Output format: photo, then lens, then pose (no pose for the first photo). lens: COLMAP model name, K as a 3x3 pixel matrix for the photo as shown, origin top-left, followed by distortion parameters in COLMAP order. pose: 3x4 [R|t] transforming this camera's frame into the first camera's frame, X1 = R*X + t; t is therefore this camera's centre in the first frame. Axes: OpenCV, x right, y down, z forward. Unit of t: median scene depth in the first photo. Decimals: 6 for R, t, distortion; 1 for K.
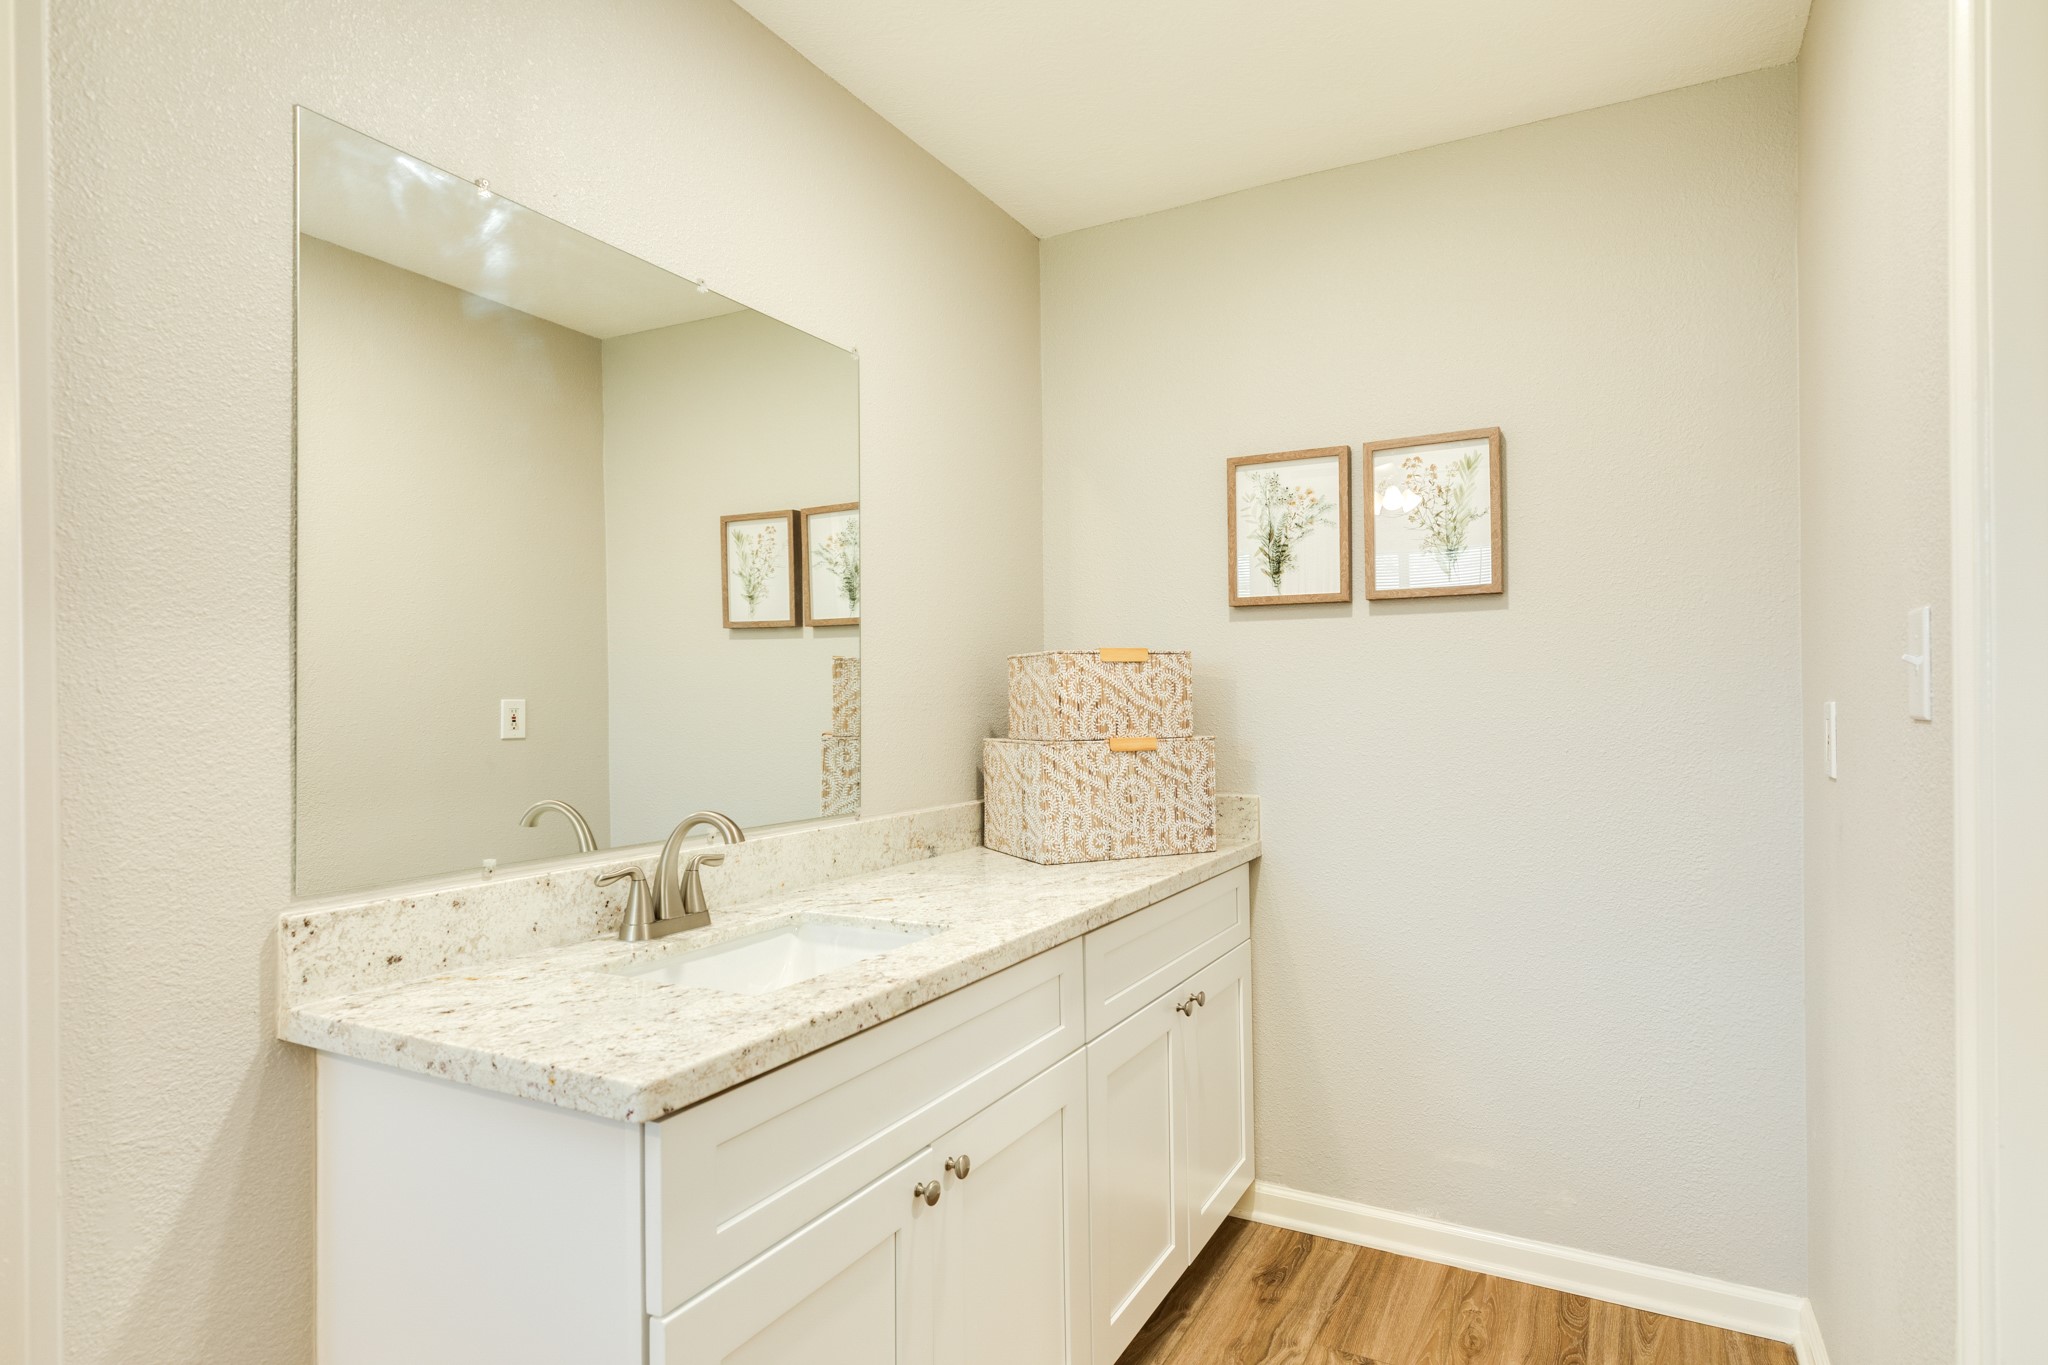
lens RADIAL K [[1062.4, 0, 1024.0], [0, 1062.4, 682.5], [0, 0, 1]] dist [0.001036, -0.000113]
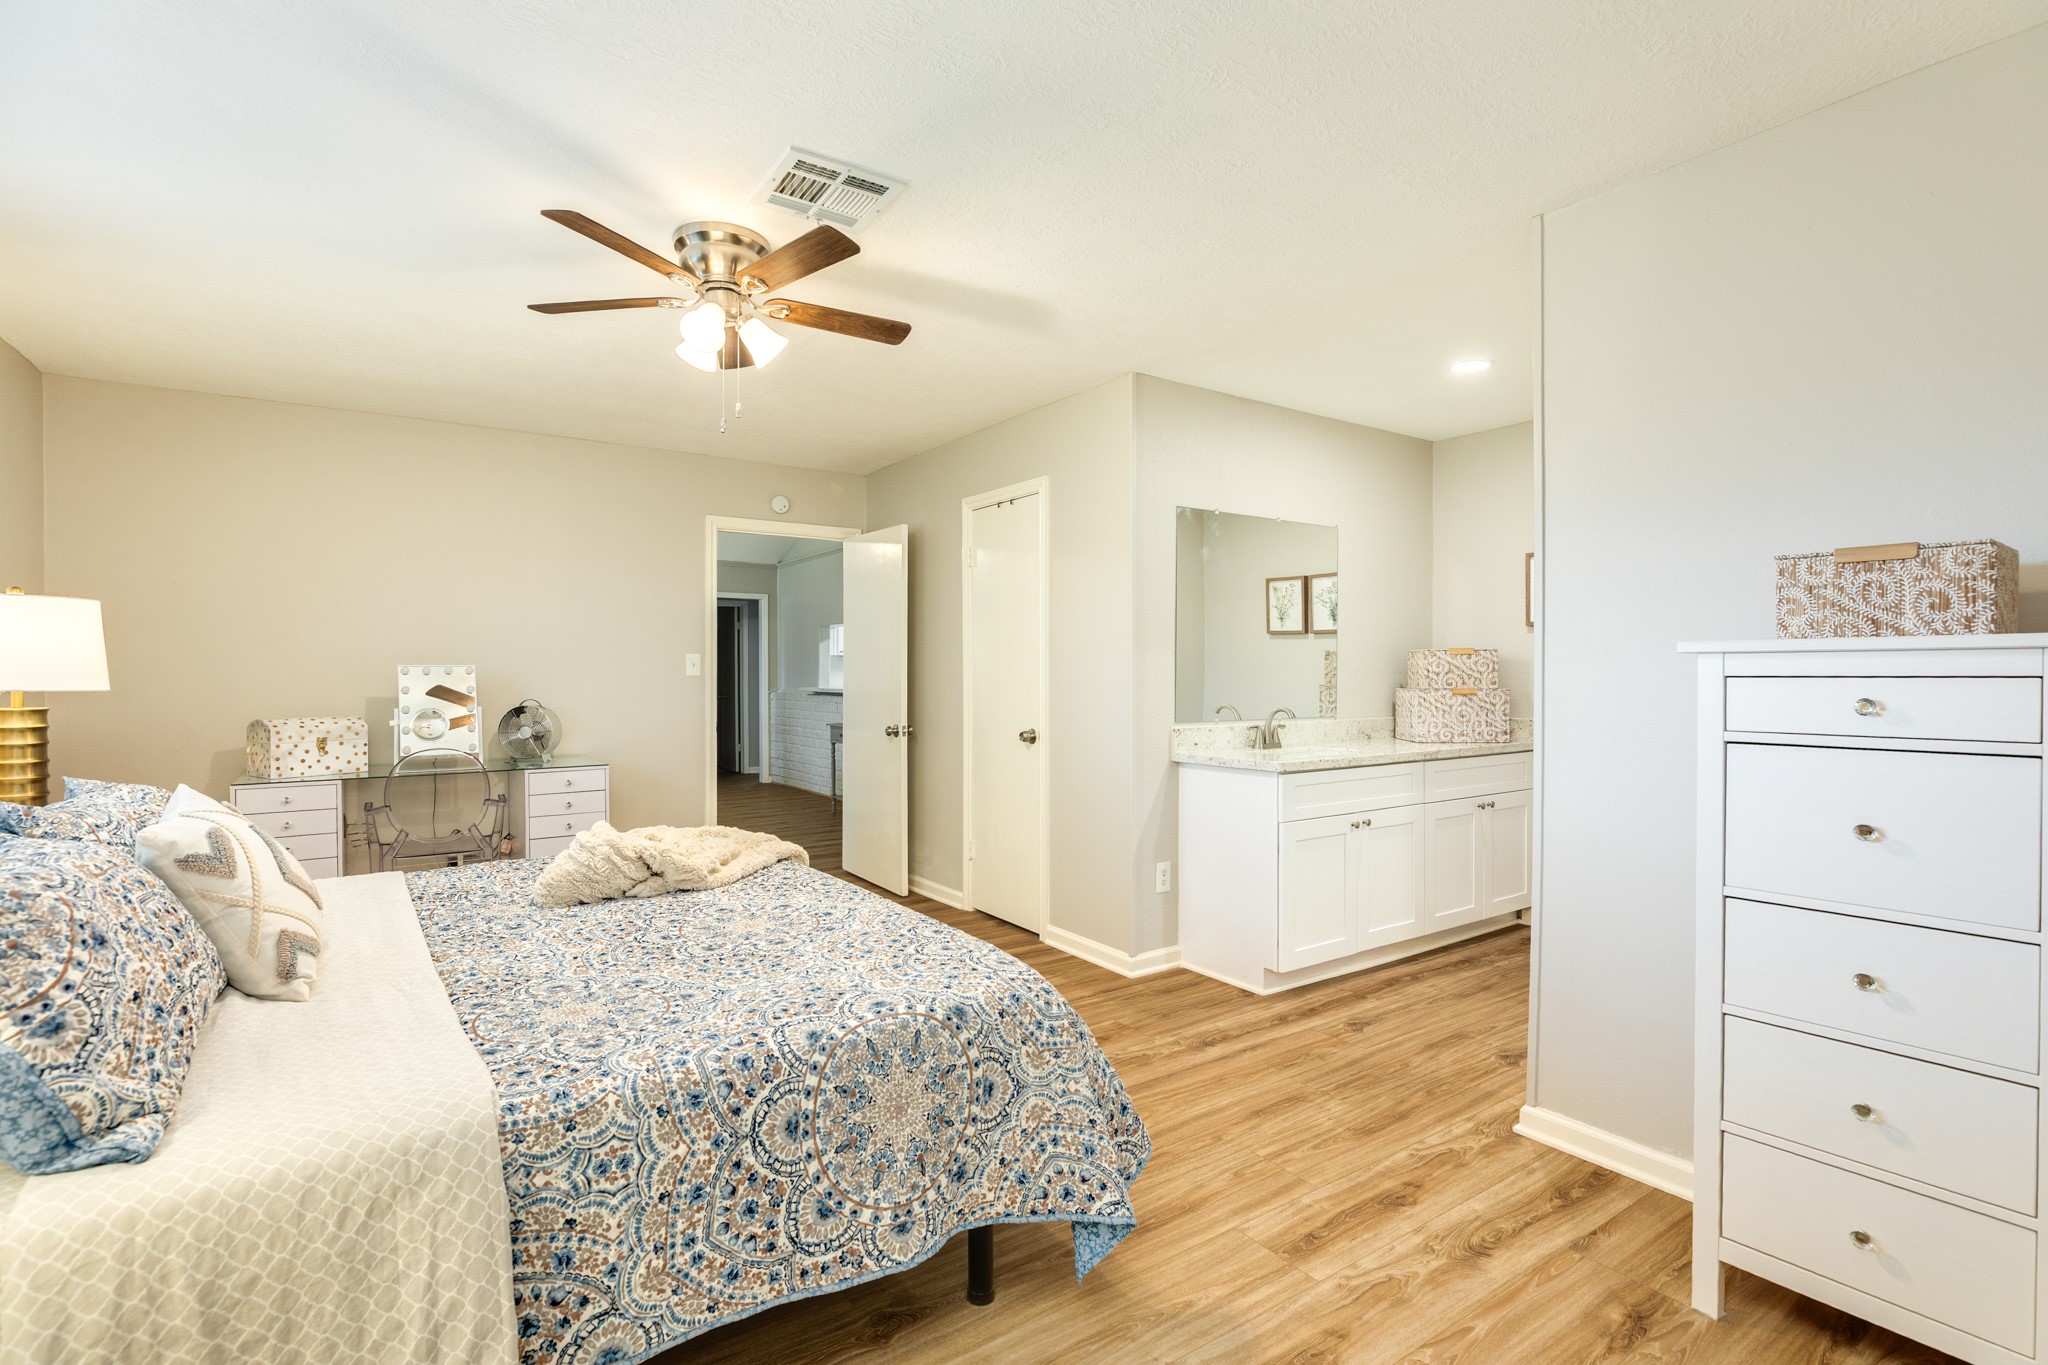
lens RADIAL K [[974.6, 0, 1024.0], [0, 974.6, 682.5], [0, 0, 1]] dist [0.000311, 0.000047]
pose [[0.891465, 0.012491, -0.452917, 0.198154], [0.000917, 0.999568, 0.029372, -0.020420], [0.453088, -0.026599, 0.891069, -1.189270]]
